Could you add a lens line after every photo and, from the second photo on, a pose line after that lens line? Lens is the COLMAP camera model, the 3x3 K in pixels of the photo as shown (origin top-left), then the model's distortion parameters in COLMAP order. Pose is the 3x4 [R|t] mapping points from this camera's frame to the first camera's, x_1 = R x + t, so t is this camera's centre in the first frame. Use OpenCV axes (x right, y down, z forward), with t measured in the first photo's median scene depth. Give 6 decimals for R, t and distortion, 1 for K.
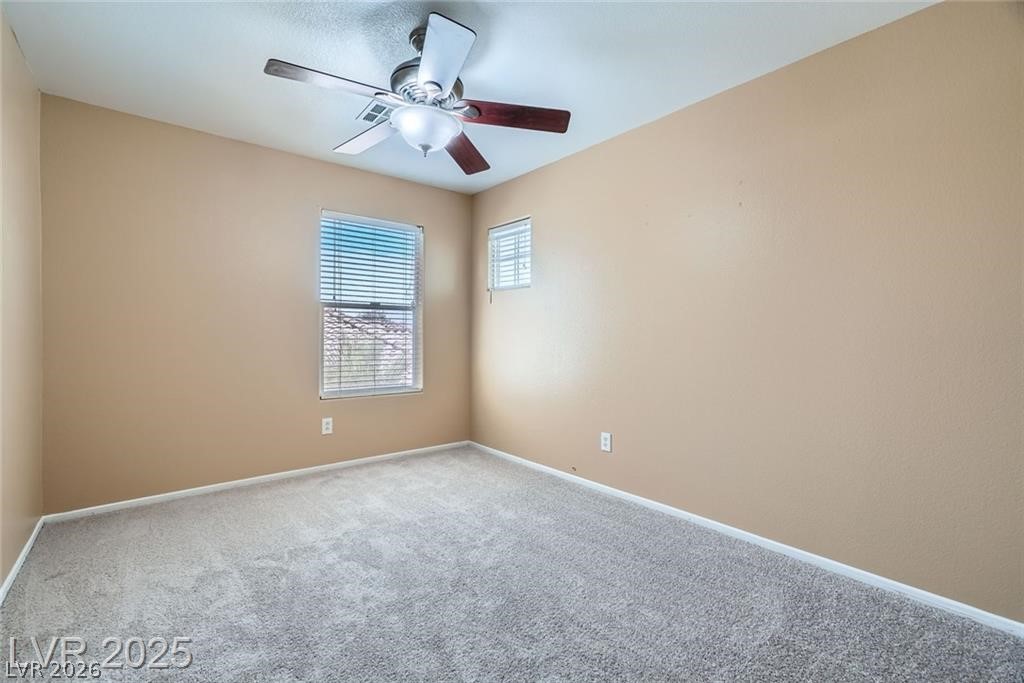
lens RADIAL K [[461.0, 0, 510.1], [0, 461.0, 340.8], [0, 0, 1]] dist [0.002957, 0.005265]
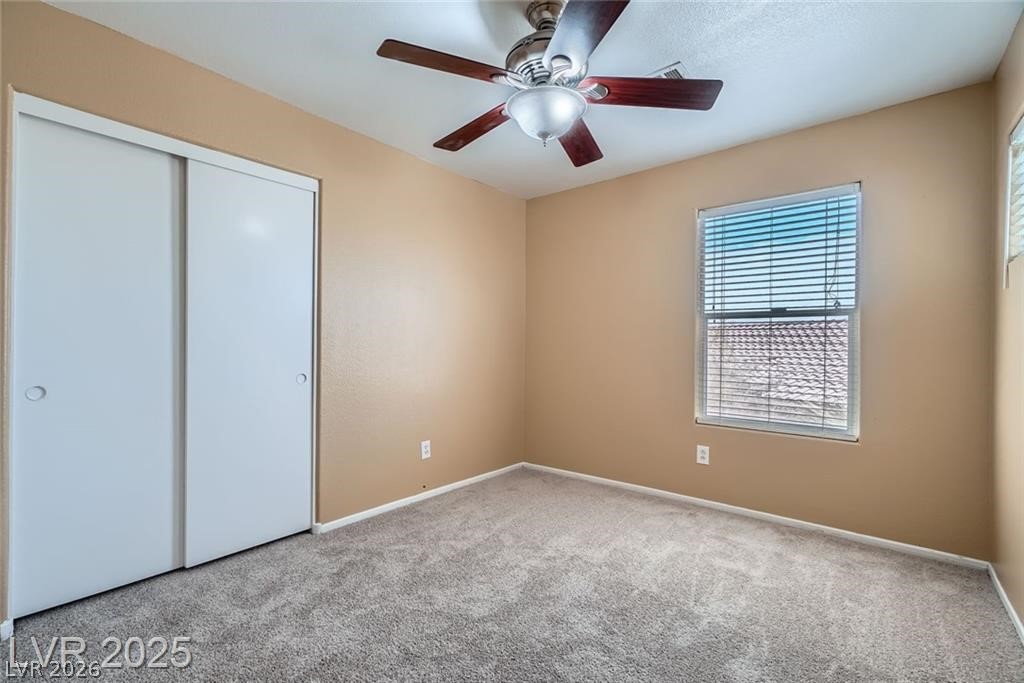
lens RADIAL K [[461.0, 0, 515.5], [0, 461.0, 340.5], [0, 0, 1]] dist [0.002957, 0.005265]
pose [[0.172811, -0.016258, -0.984821, 0.424232], [-0.023663, 0.999507, -0.020653, -0.005397], [0.984671, 0.026872, 0.172341, 0.515682]]
